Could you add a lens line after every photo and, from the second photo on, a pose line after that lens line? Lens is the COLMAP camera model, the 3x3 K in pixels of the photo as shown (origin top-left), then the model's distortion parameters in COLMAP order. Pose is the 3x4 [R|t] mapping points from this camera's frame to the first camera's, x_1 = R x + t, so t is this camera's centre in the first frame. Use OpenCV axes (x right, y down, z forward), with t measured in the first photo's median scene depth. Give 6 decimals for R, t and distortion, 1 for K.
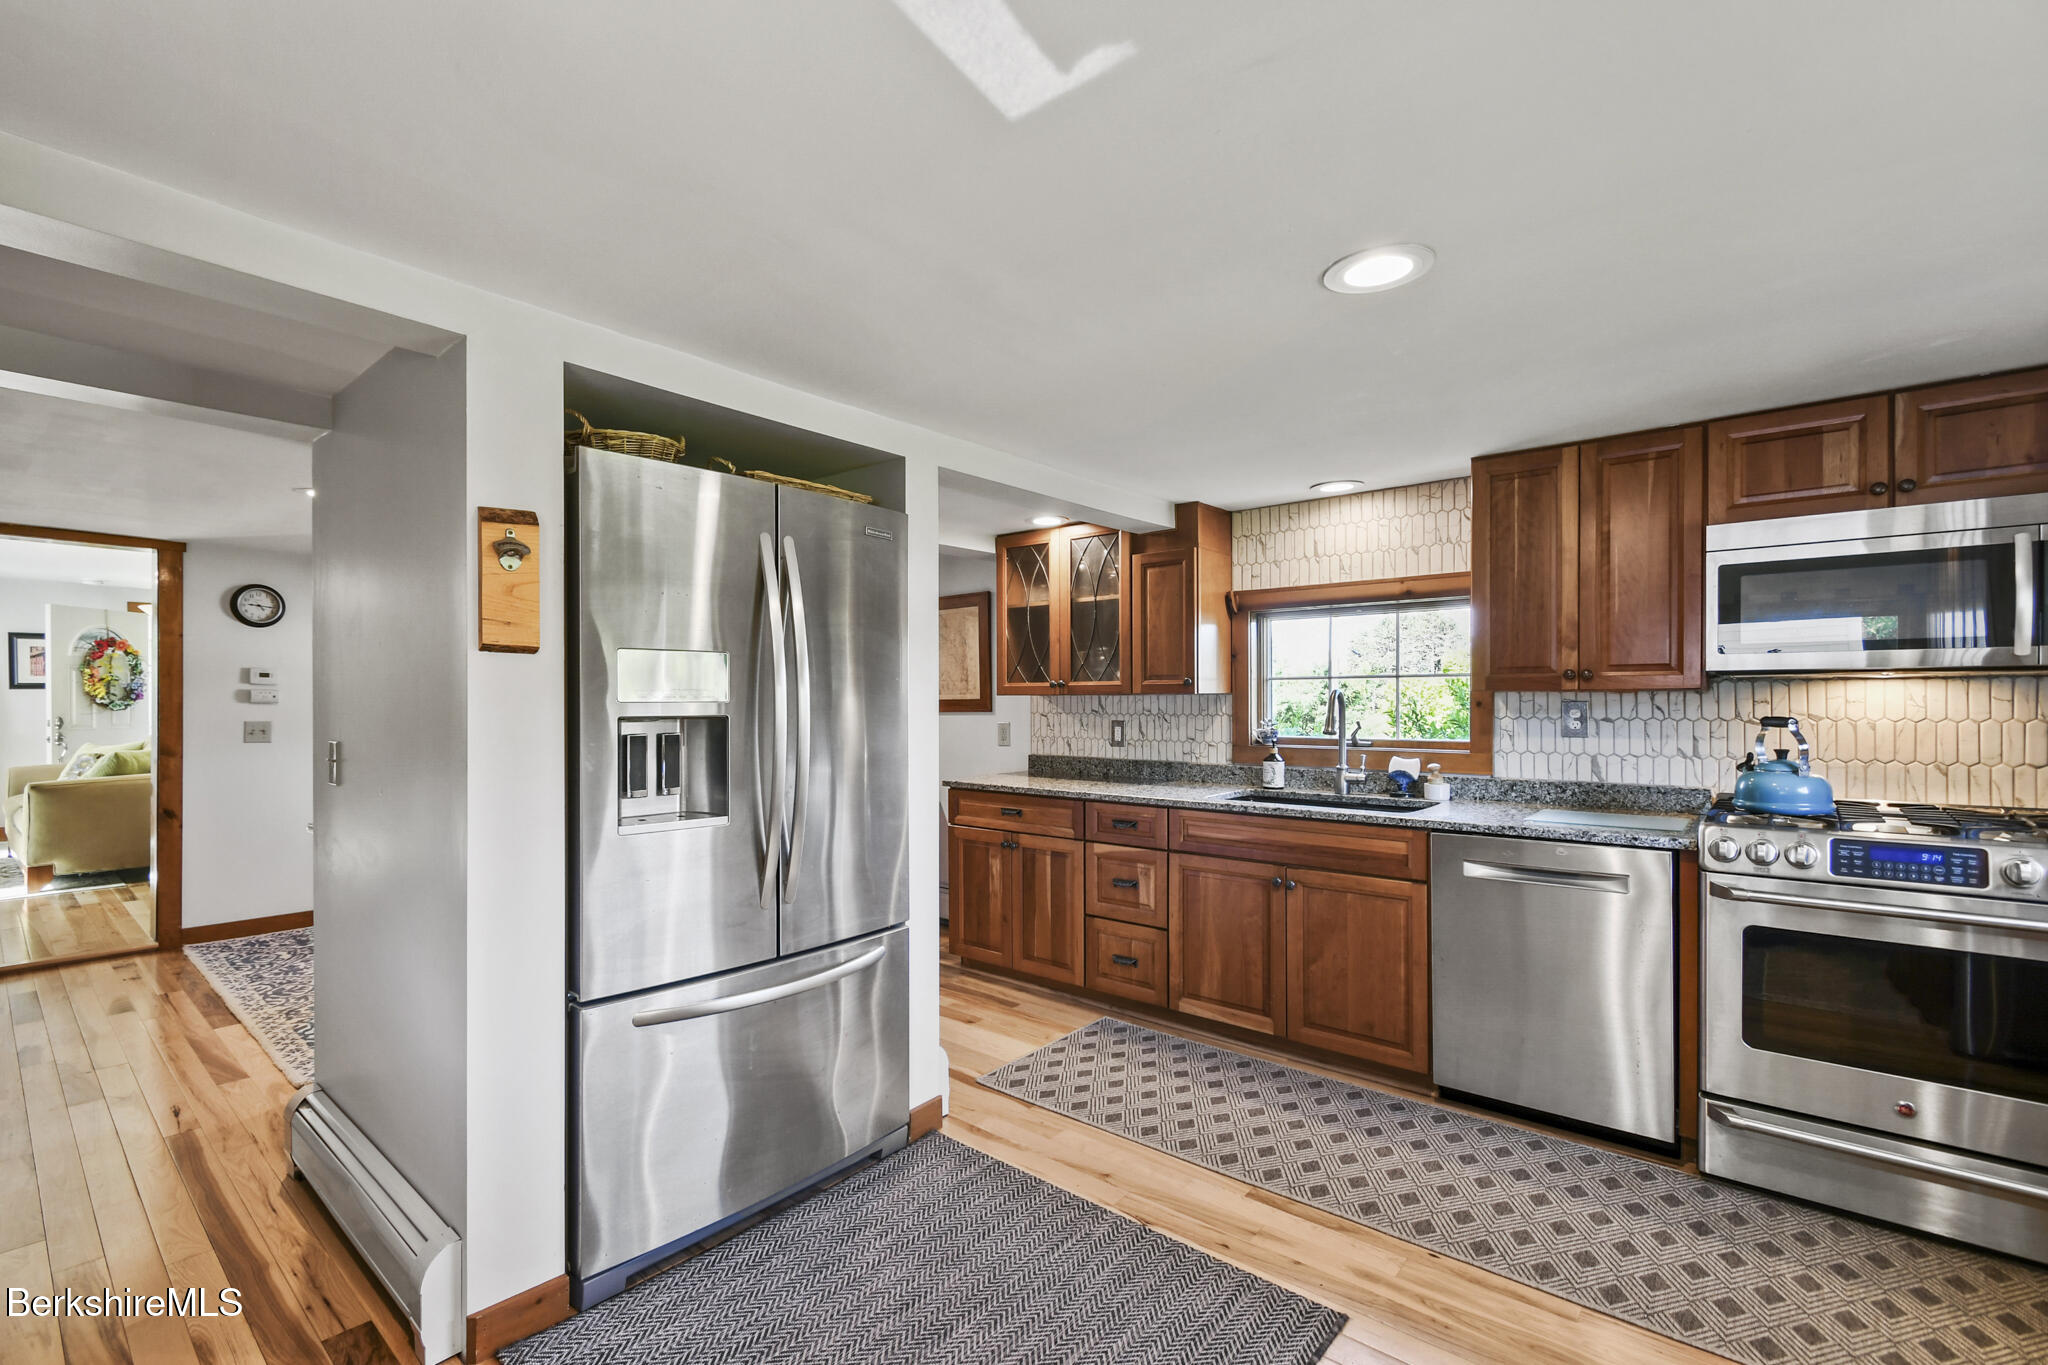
lens RADIAL K [[916.5, 0, 1018.6], [0, 916.5, 700.2], [0, 0, 1]] dist [0.002397, -0.001852]
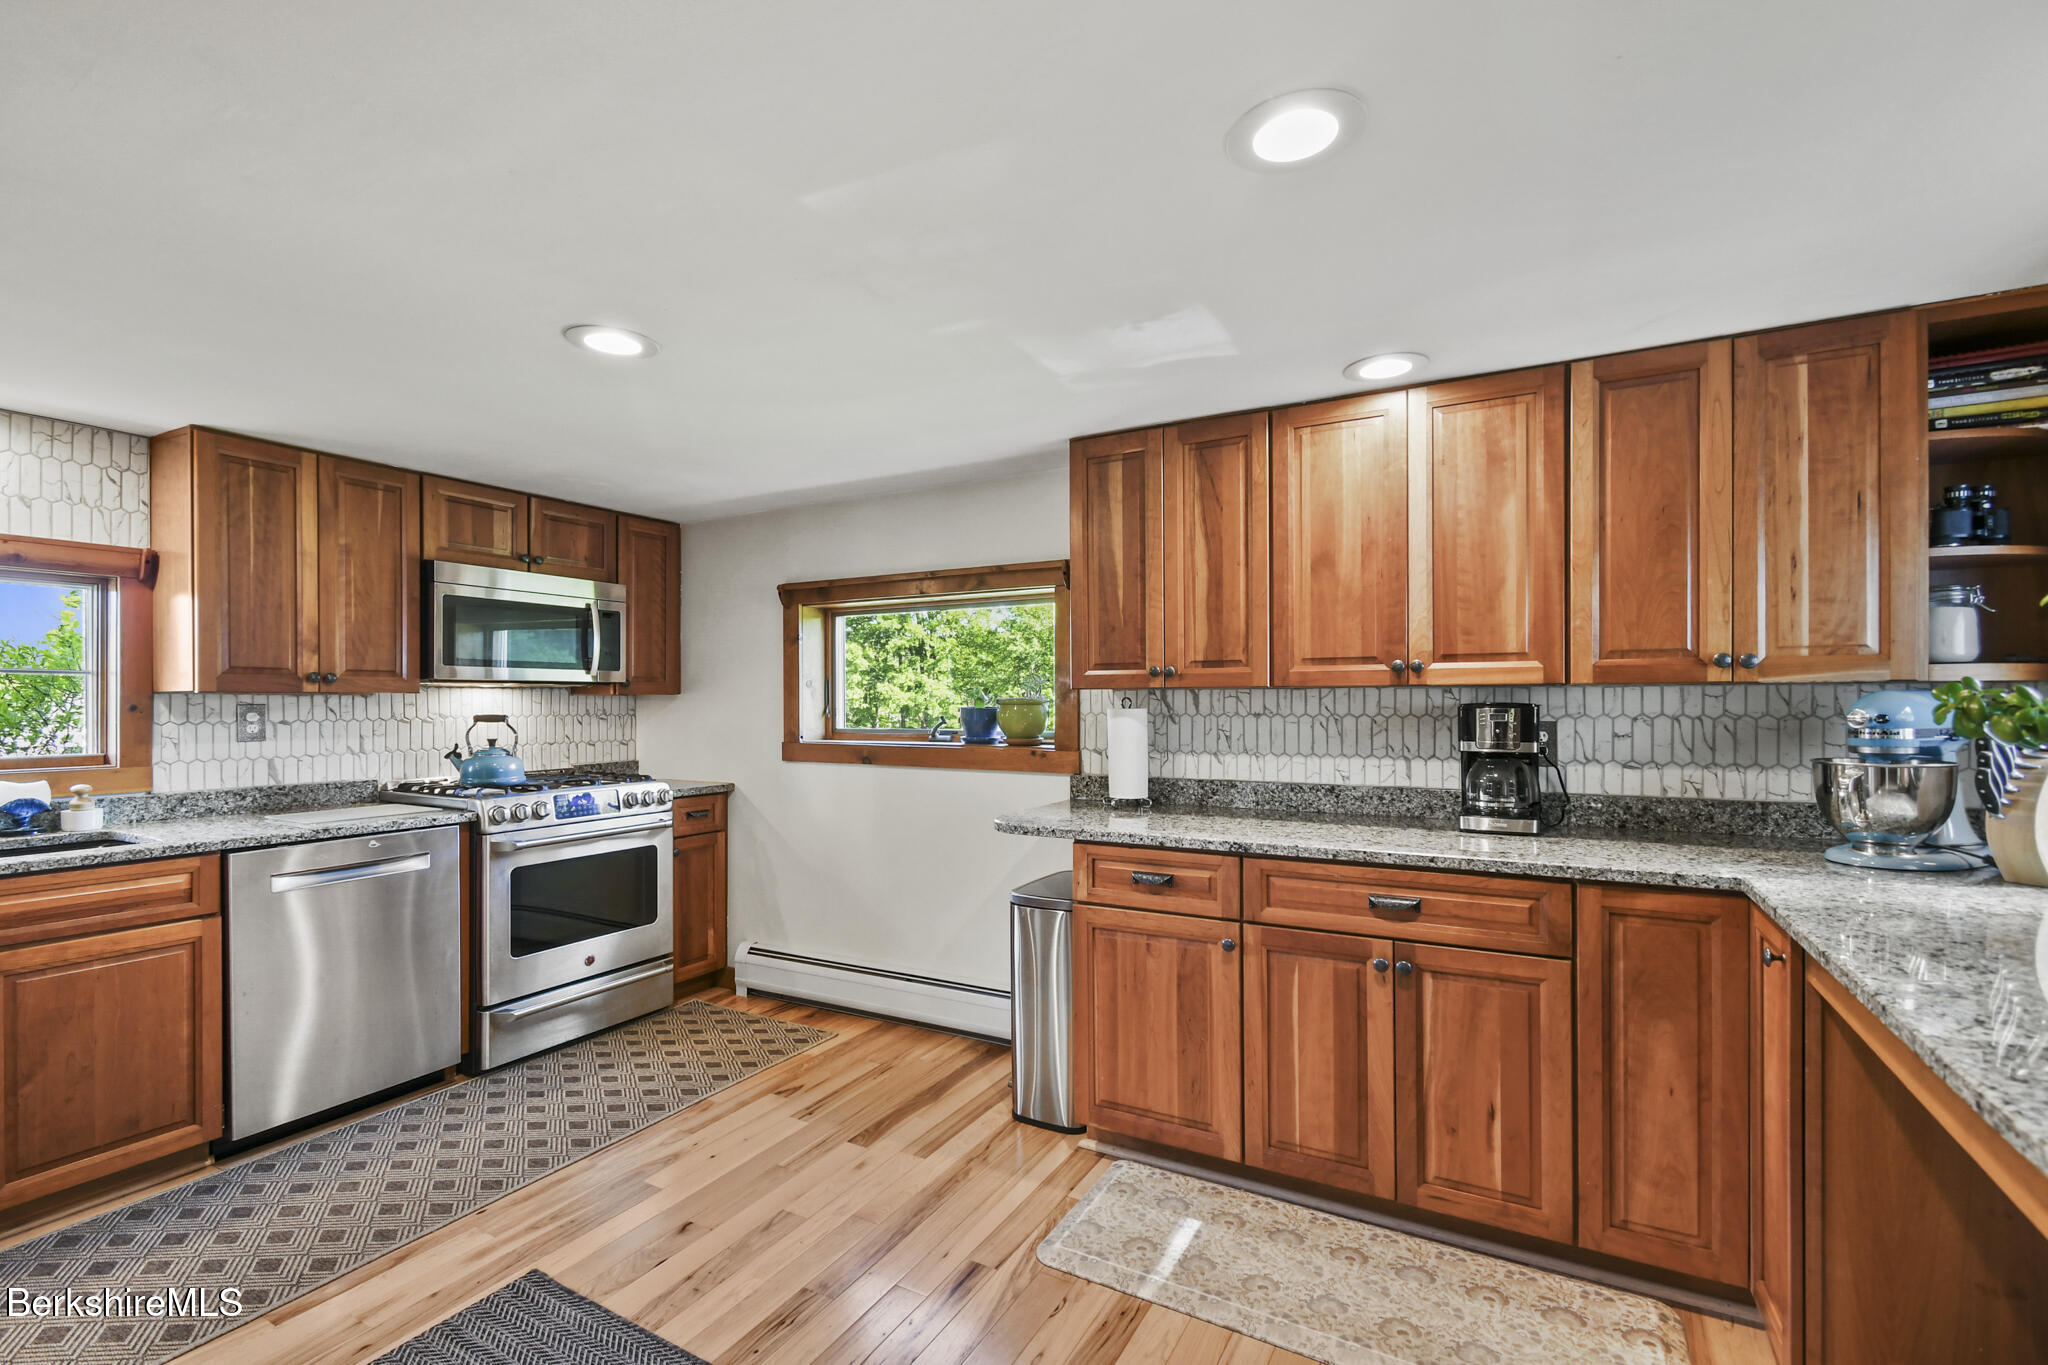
lens RADIAL K [[916.5, 0, 1010.3], [0, 916.5, 700.0], [0, 0, 1]] dist [0.002397, -0.001852]
pose [[-0.190976, 0.004082, 0.981586, -0.537322], [0.004224, 0.999986, -0.003337, 0.003669], [-0.981586, 0.003509, -0.190991, 0.430367]]
